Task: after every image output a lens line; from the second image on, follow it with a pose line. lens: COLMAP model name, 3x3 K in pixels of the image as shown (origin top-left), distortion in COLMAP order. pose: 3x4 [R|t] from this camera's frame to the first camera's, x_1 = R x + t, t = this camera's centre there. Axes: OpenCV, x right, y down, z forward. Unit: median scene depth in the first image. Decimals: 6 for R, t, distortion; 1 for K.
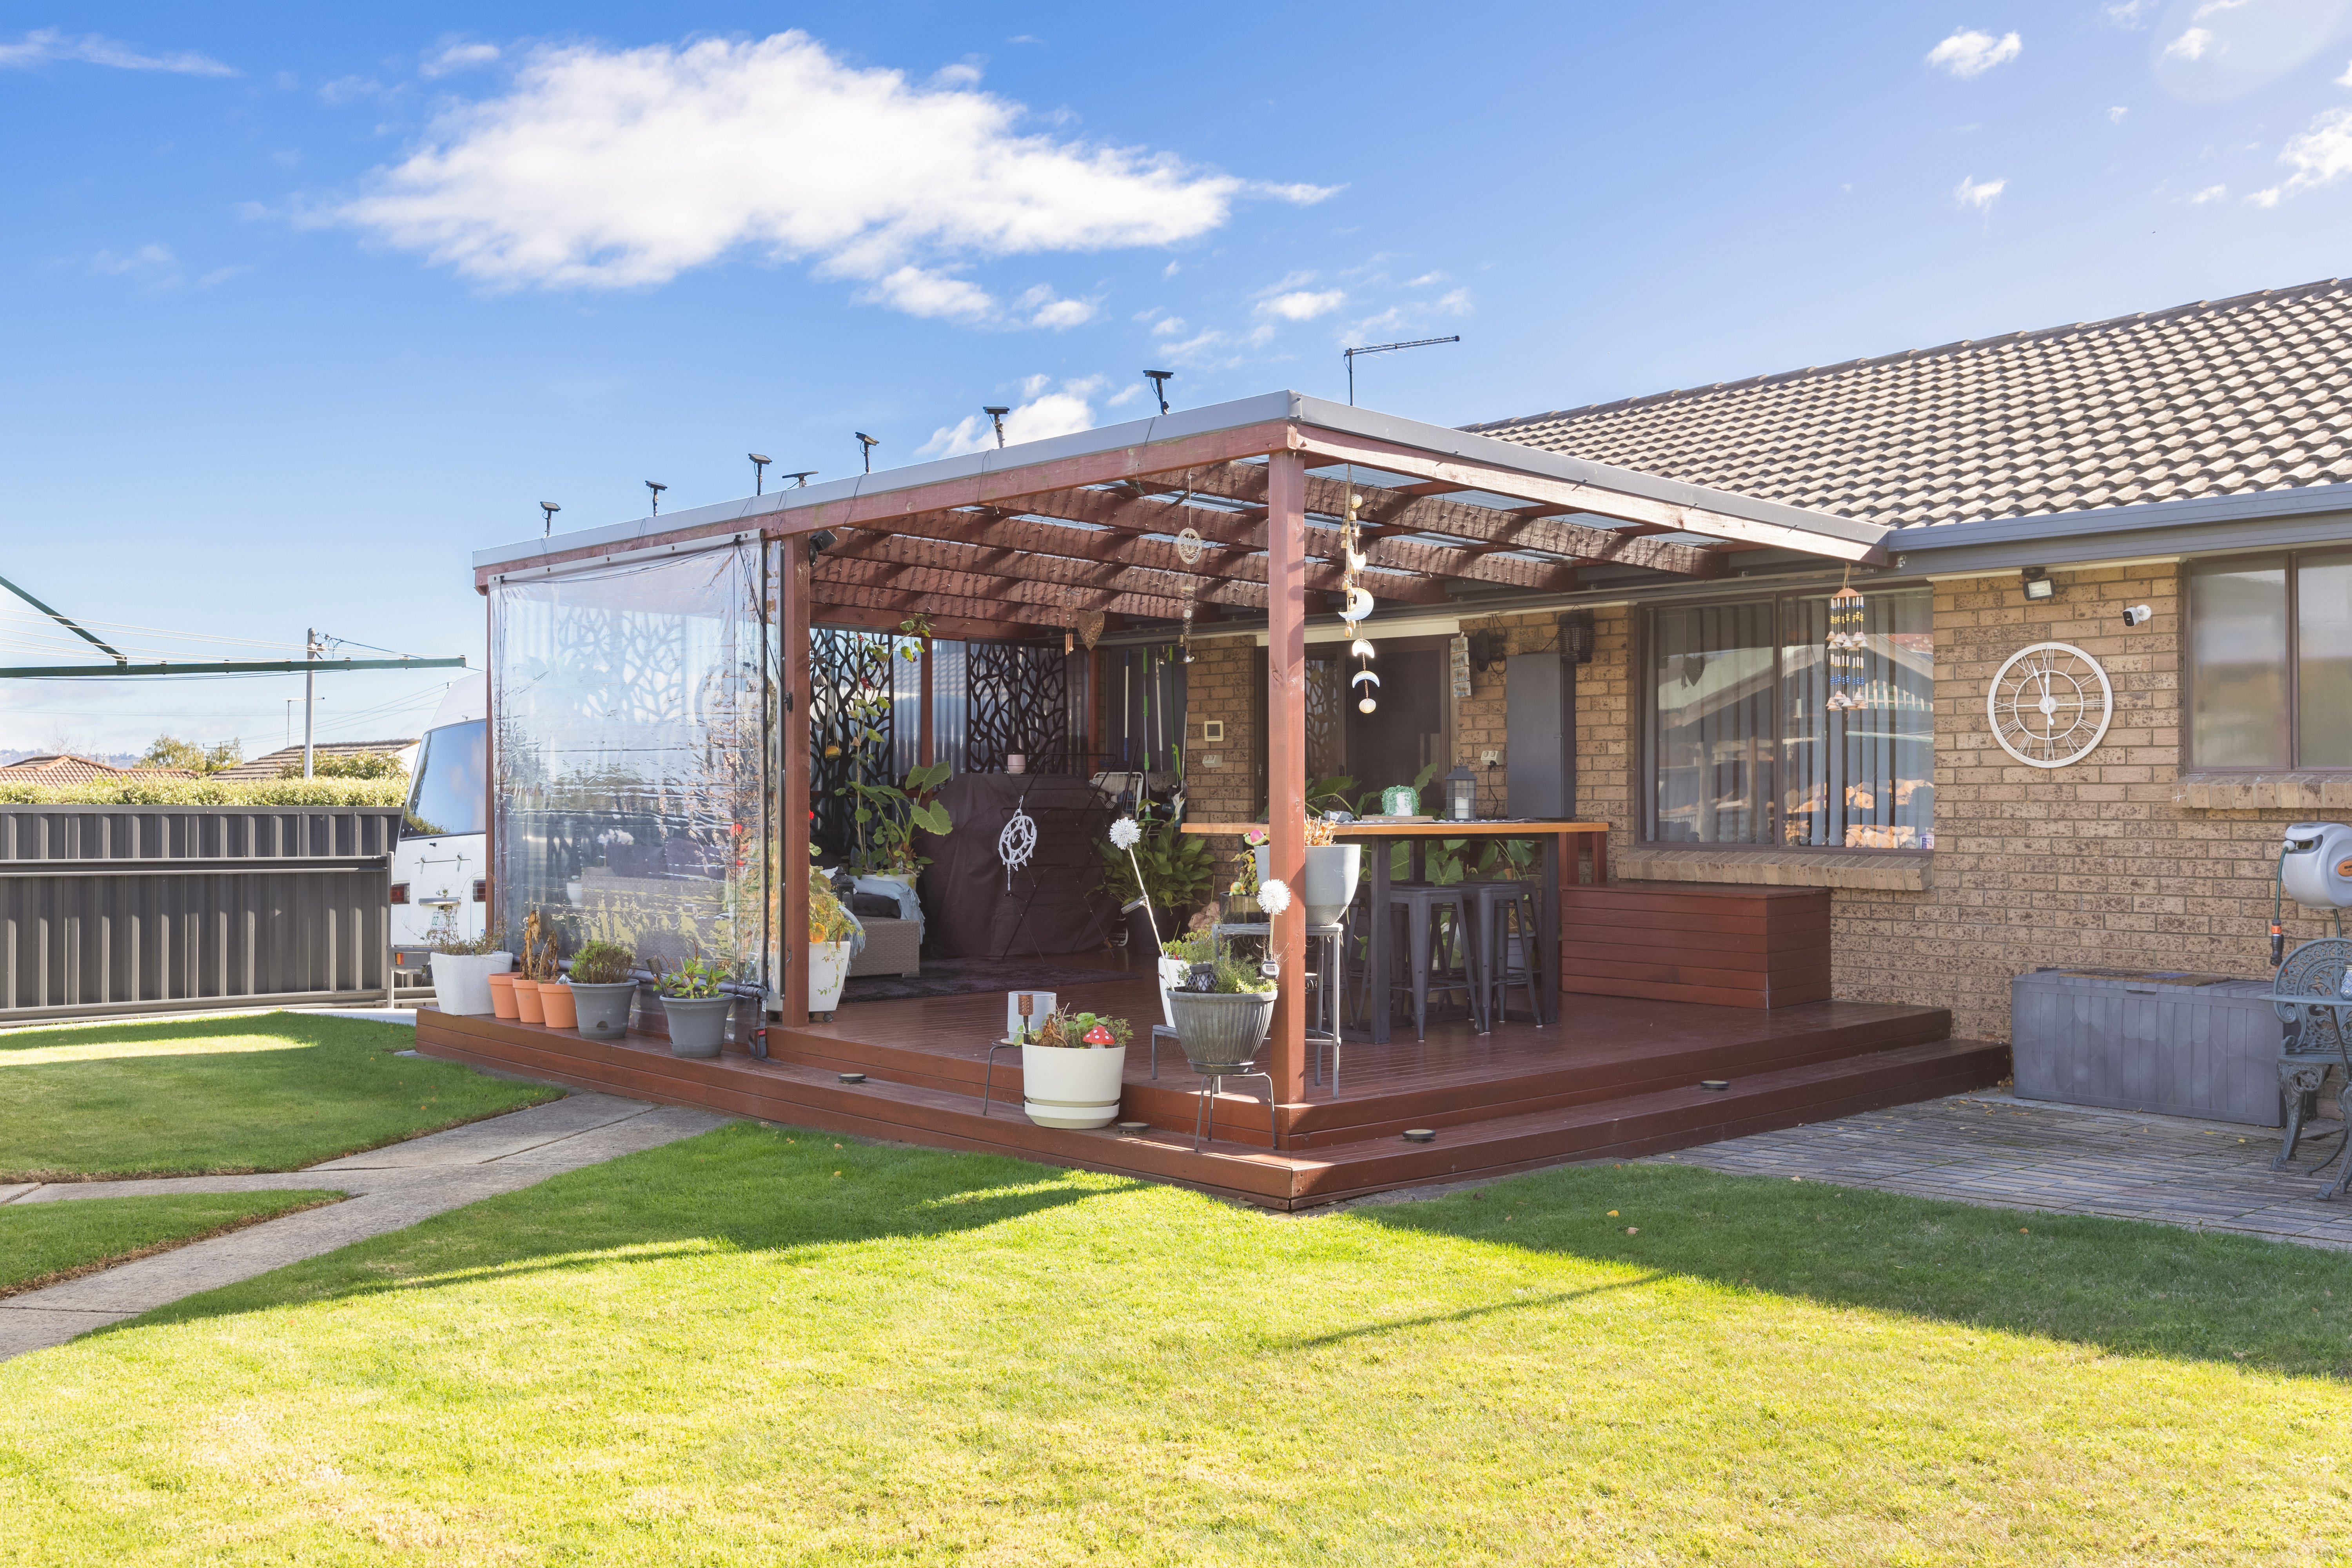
lens RADIAL K [[2031.7, 0, 1177.9], [0, 2031.7, 786.3], [0, 0, 1]] dist [-0.002477, -0.000152]
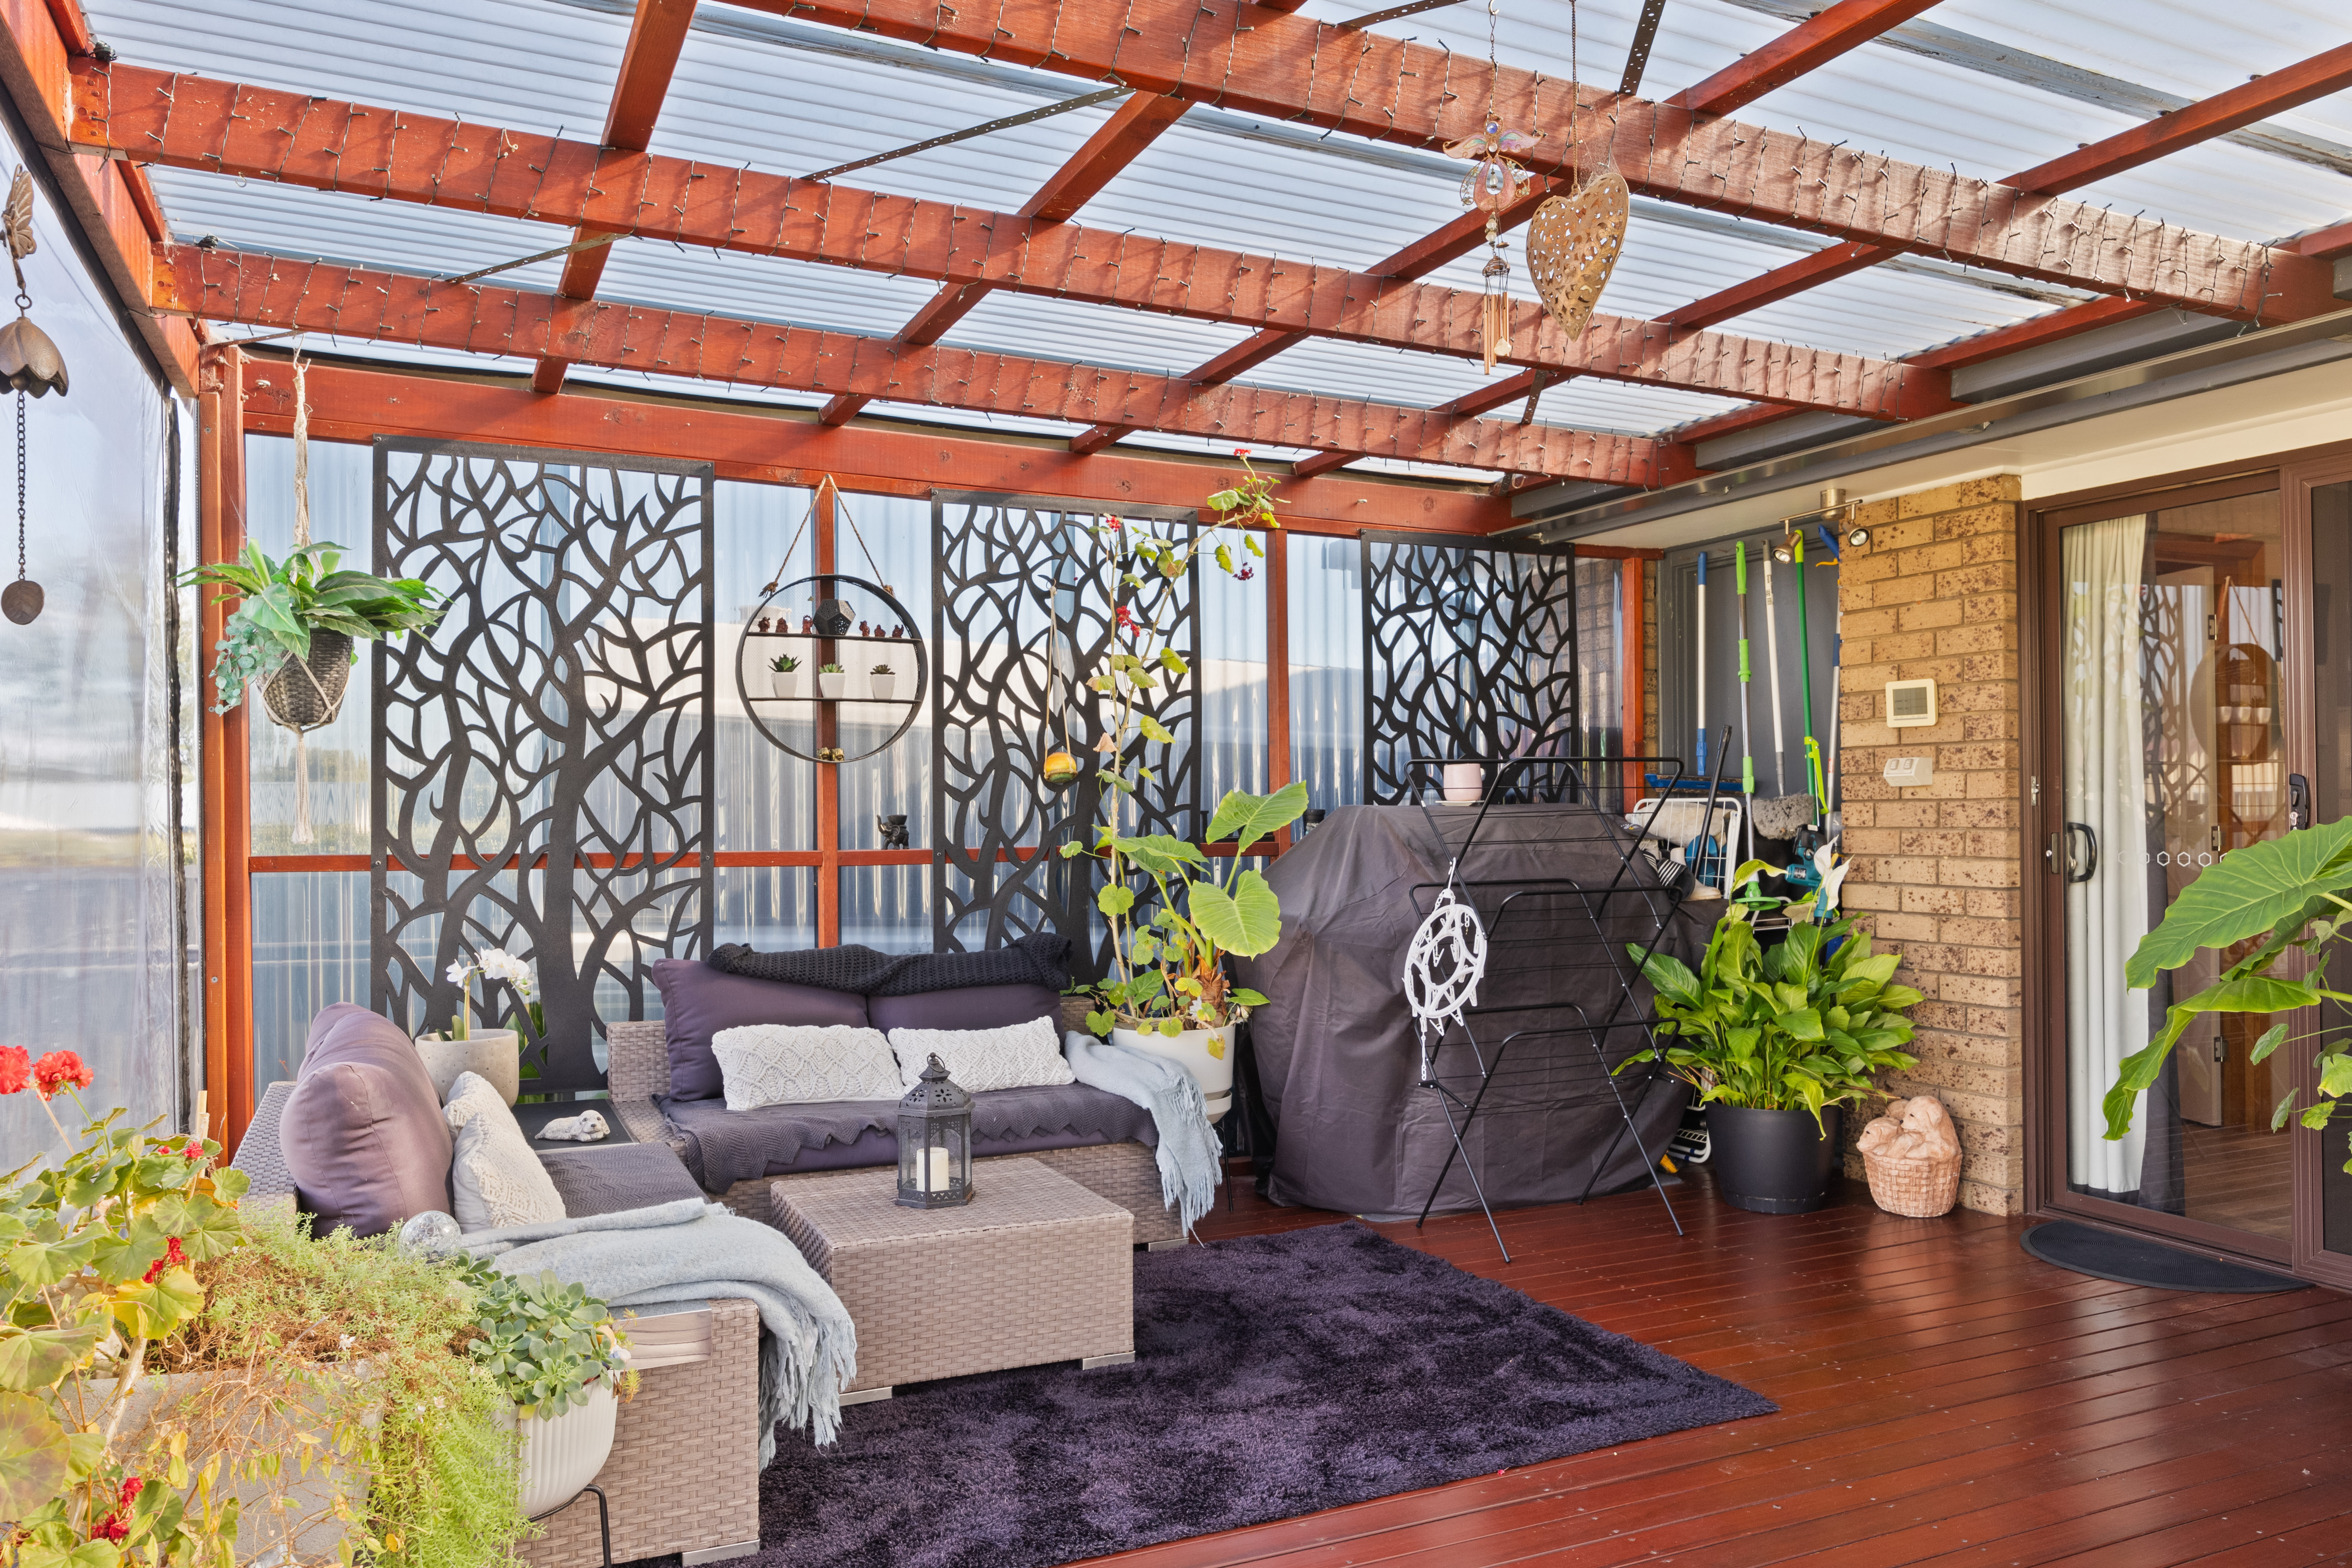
lens RADIAL K [[1653.6, 0, 1185.4], [0, 1653.6, 797.0], [0, 0, 1]] dist [0.001365, 0.000329]
pose [[0.948124, -0.013219, -0.317626, -0.018103], [0.011914, 0.999911, -0.006050, -0.006579], [0.317677, 0.001952, 0.948197, 0.612078]]
